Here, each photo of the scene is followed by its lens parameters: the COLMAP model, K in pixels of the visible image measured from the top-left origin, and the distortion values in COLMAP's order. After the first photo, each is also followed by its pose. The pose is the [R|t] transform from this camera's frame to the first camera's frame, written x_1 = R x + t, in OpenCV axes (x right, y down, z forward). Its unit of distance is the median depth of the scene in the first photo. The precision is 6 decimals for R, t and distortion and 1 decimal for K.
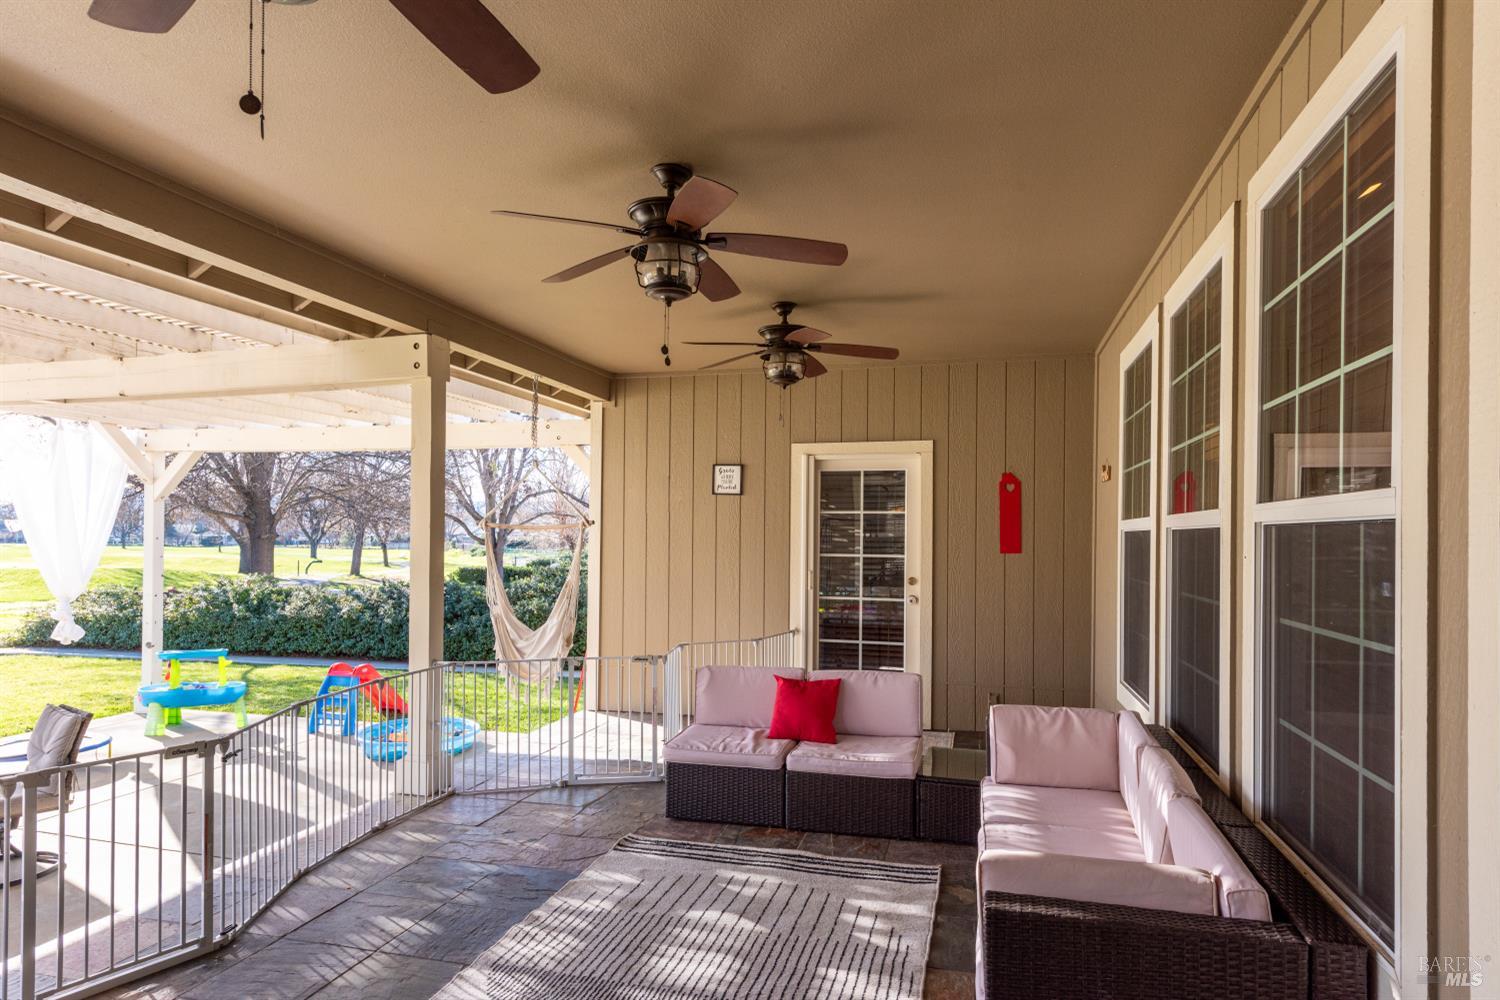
lens RADIAL K [[857.8, 0, 751.5], [0, 857.8, 534.1], [0, 0, 1]] dist [0.000631, 0.000069]
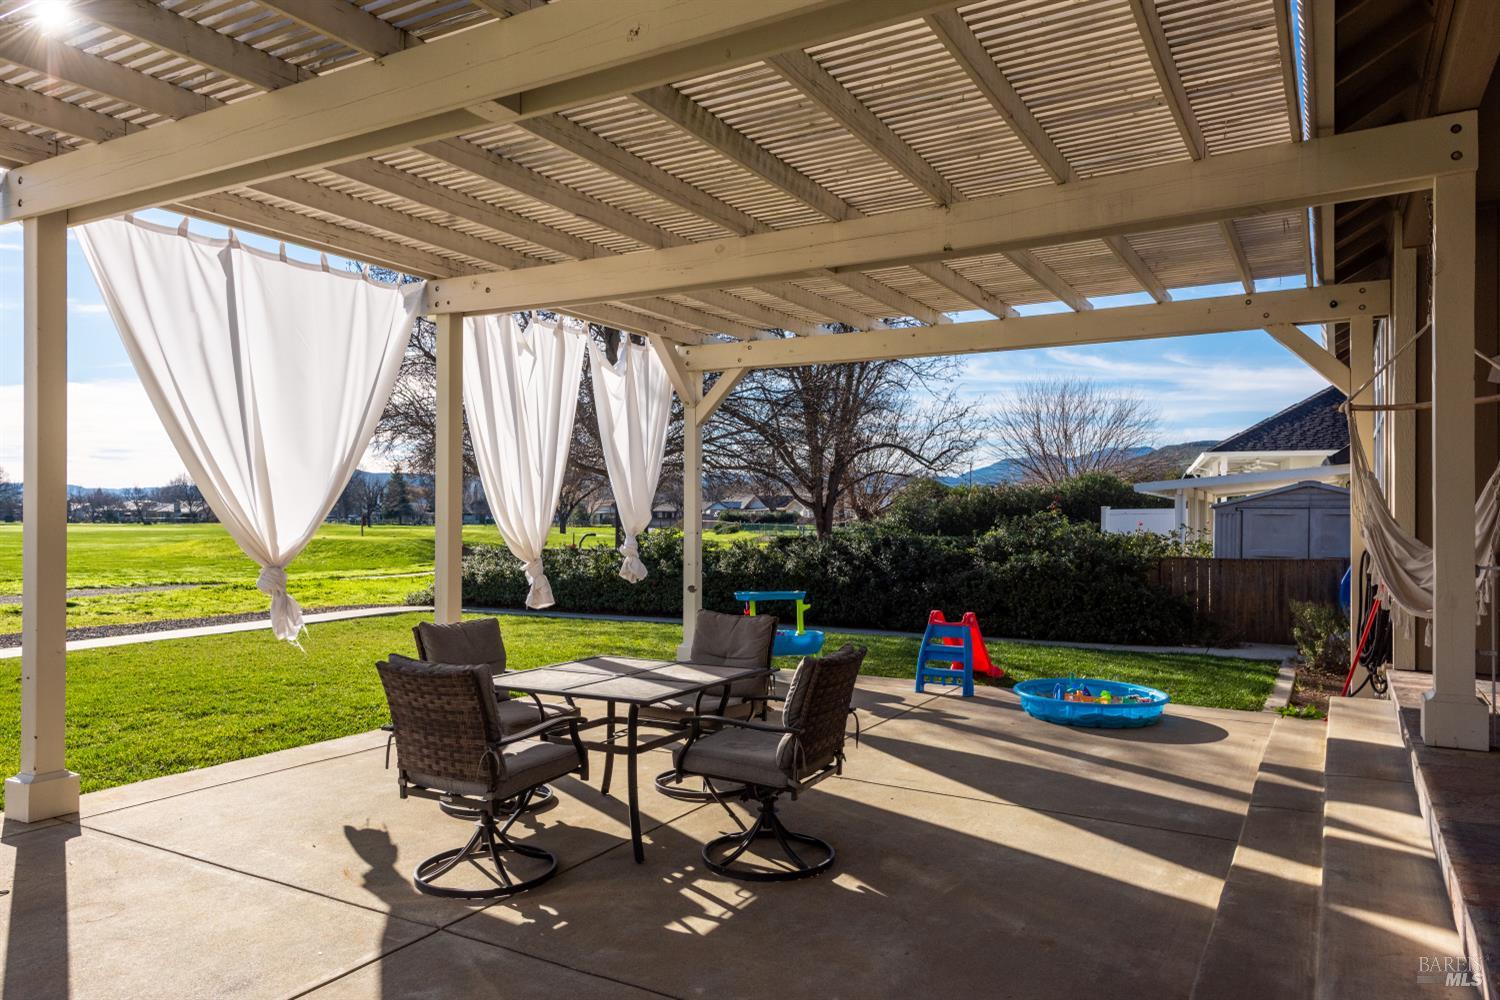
lens RADIAL K [[1005.9, 0, 752.0], [0, 1005.9, 510.8], [0, 0, 1]] dist [0.042828, -0.034593]
pose [[0.966511, -0.005676, -0.256564, -0.371716], [0.005474, 0.999984, -0.001502, 0.050162], [0.256568, 0.000047, 0.966526, 0.009286]]
